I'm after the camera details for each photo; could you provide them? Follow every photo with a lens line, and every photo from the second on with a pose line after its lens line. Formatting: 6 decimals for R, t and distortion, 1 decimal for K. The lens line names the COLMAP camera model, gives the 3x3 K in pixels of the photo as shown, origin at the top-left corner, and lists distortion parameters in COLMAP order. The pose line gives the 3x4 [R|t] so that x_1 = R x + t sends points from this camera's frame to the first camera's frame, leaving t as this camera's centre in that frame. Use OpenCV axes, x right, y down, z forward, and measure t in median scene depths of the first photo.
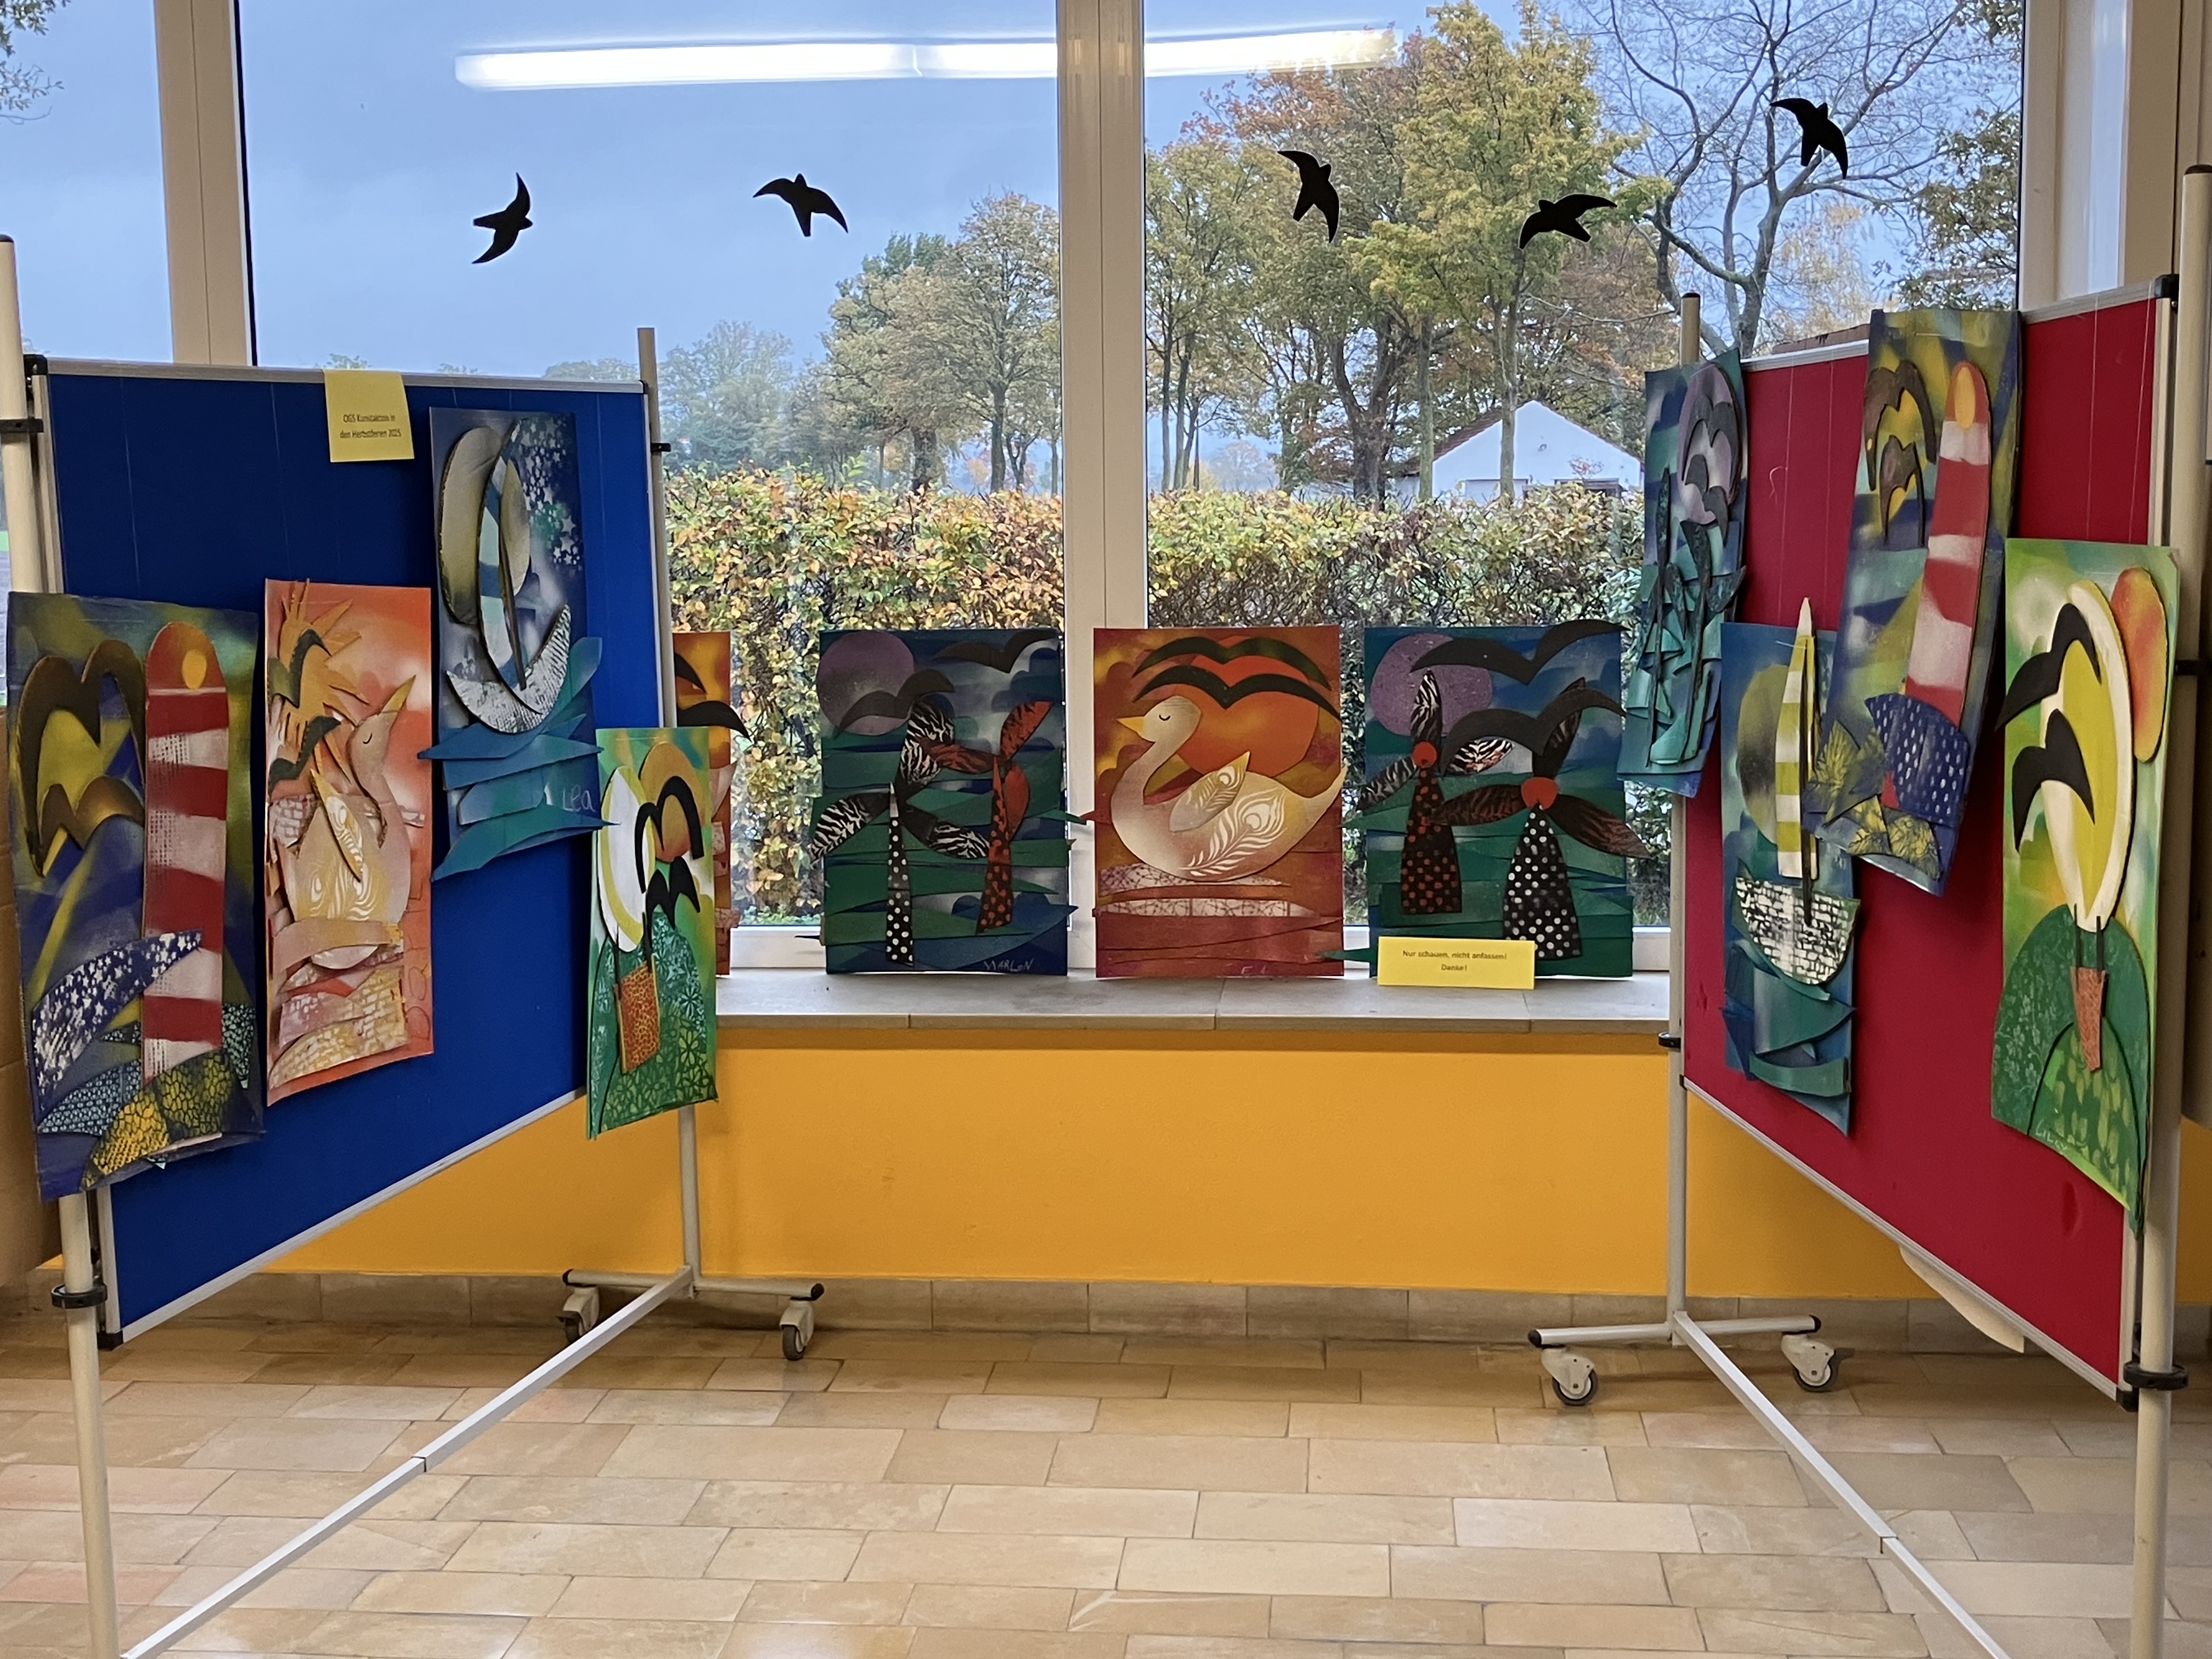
lens RADIAL K [[2681.6, 0, 1095.7], [0, 2681.6, 826.4], [0, 0, 1]] dist [0.009547, 0.000000]
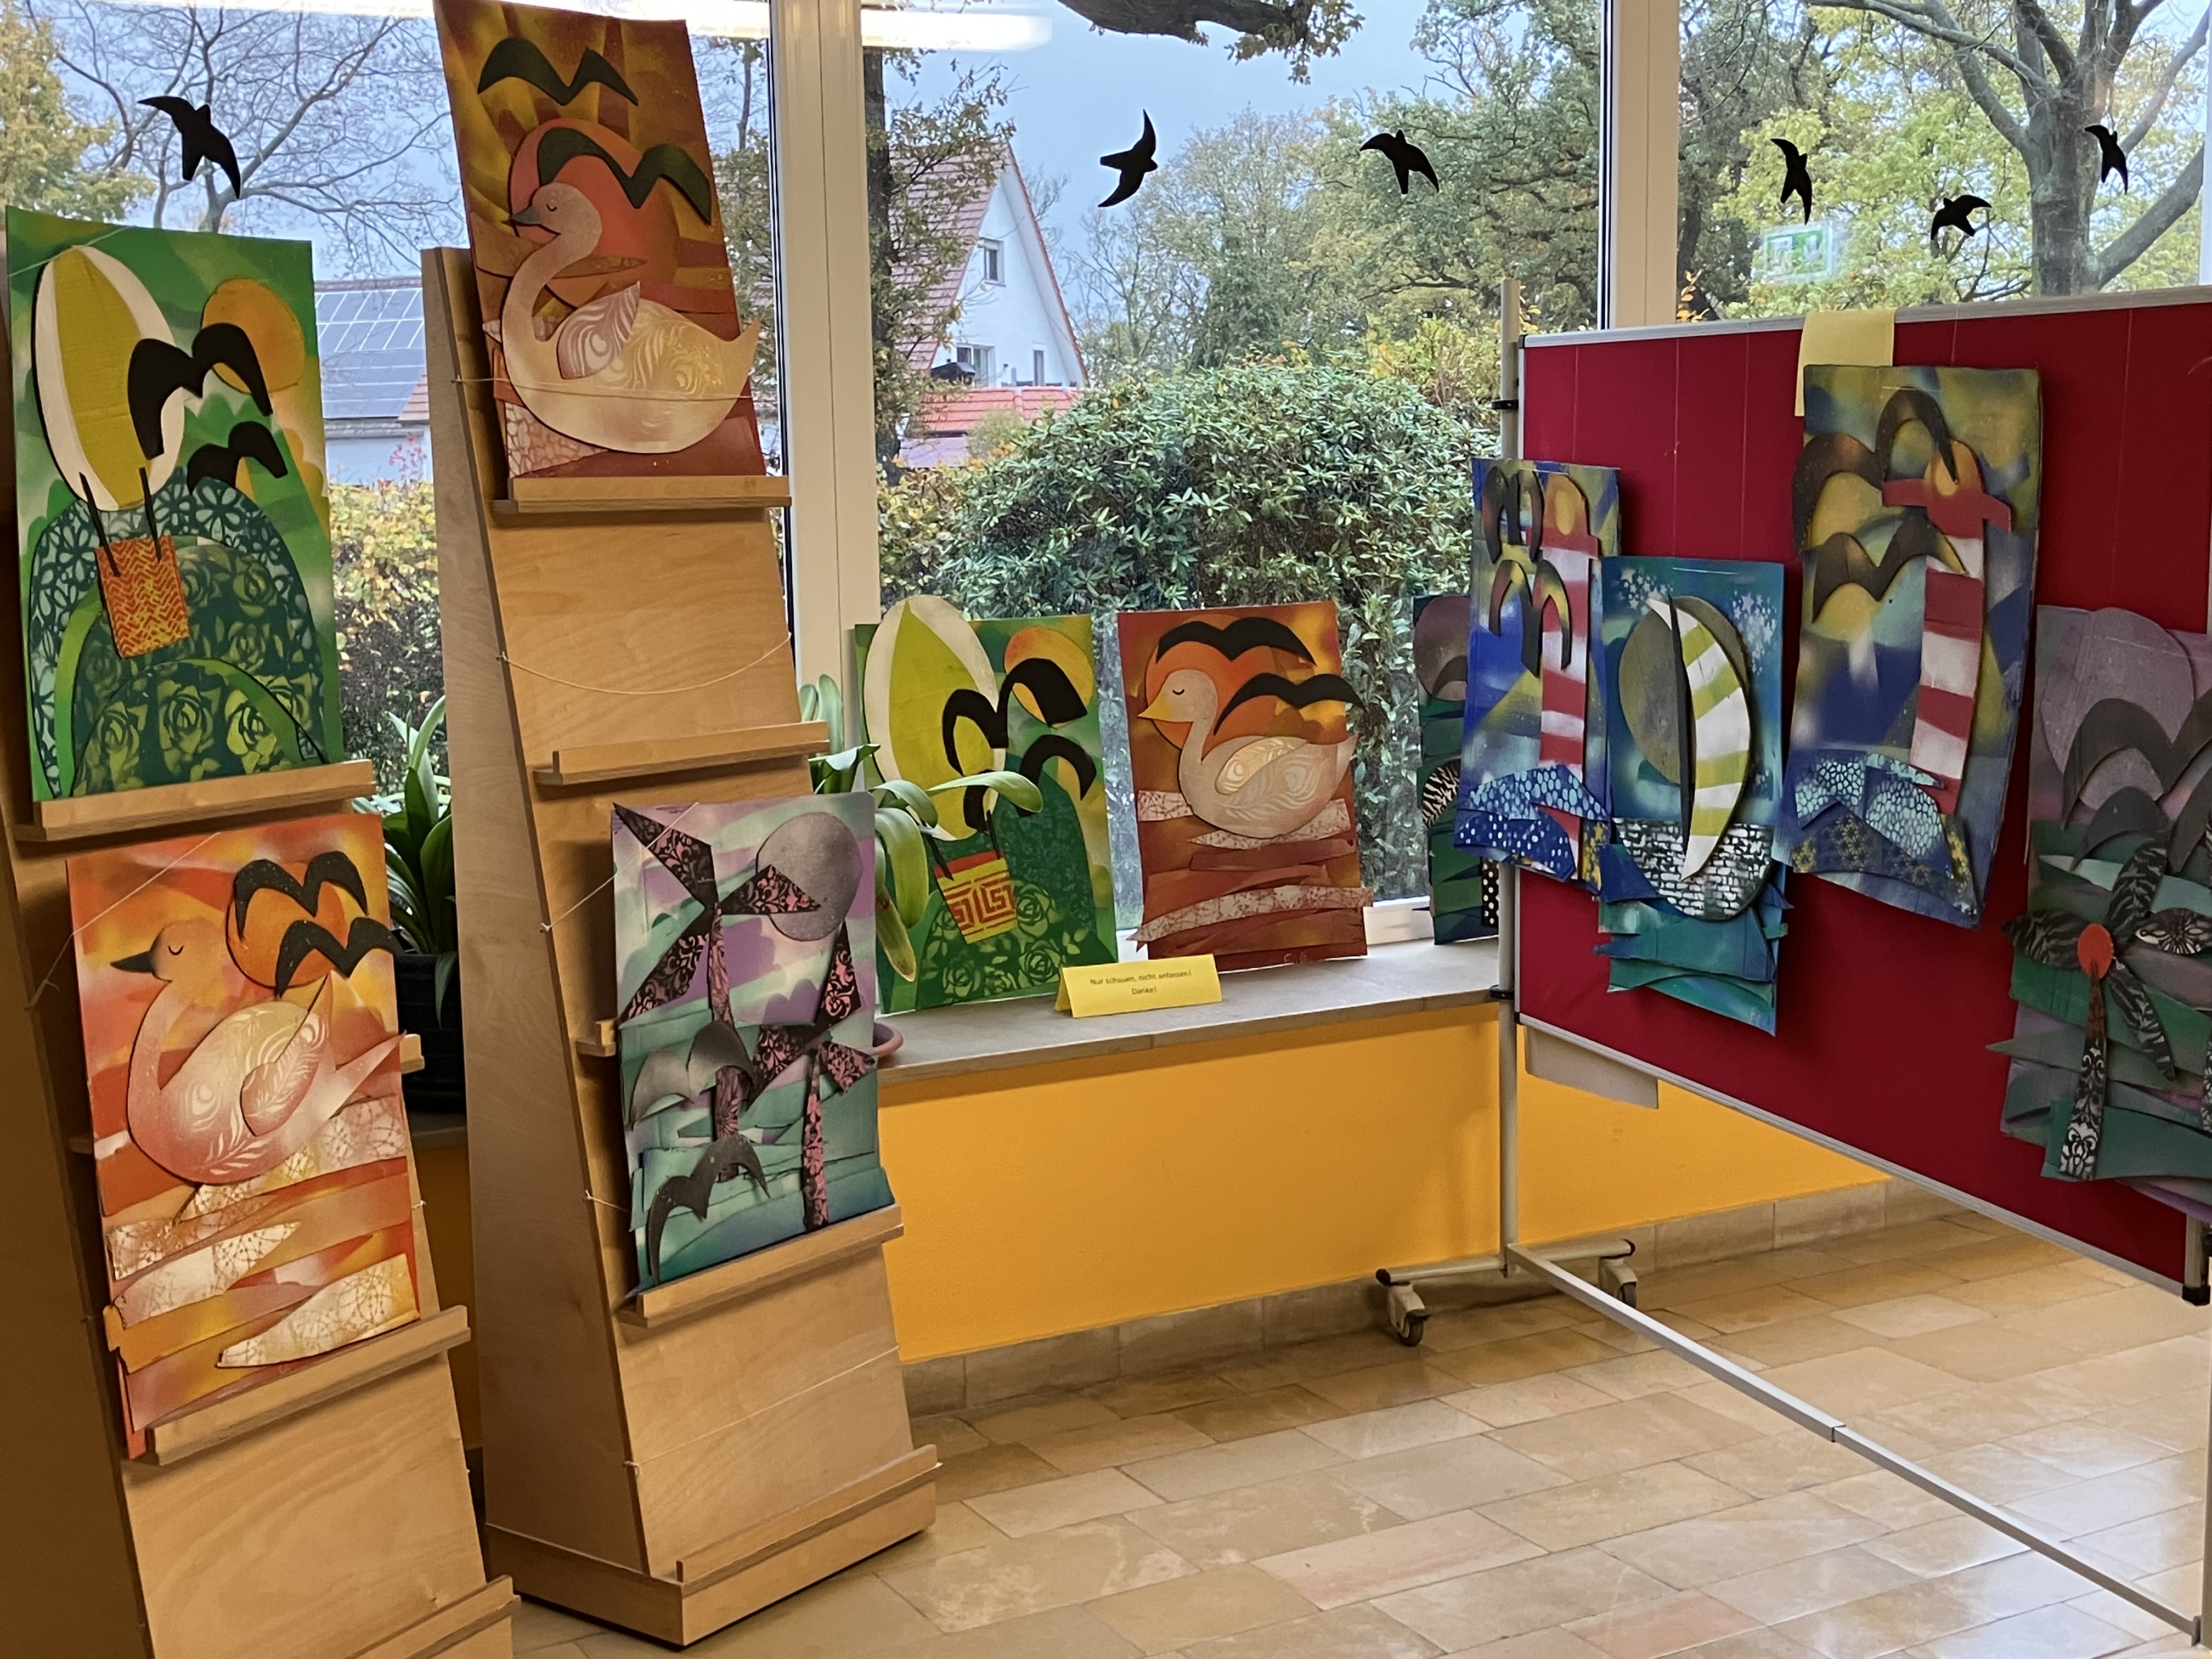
lens RADIAL K [[2681.6, 0, 1097.7], [0, 2681.6, 833.7], [0, 0, 1]] dist [0.009547, 0.000000]
pose [[0.838010, -0.075355, 0.540427, -0.745537], [0.075899, 0.996888, 0.021309, -0.016271], [-0.540351, 0.023161, 0.841121, 0.238376]]
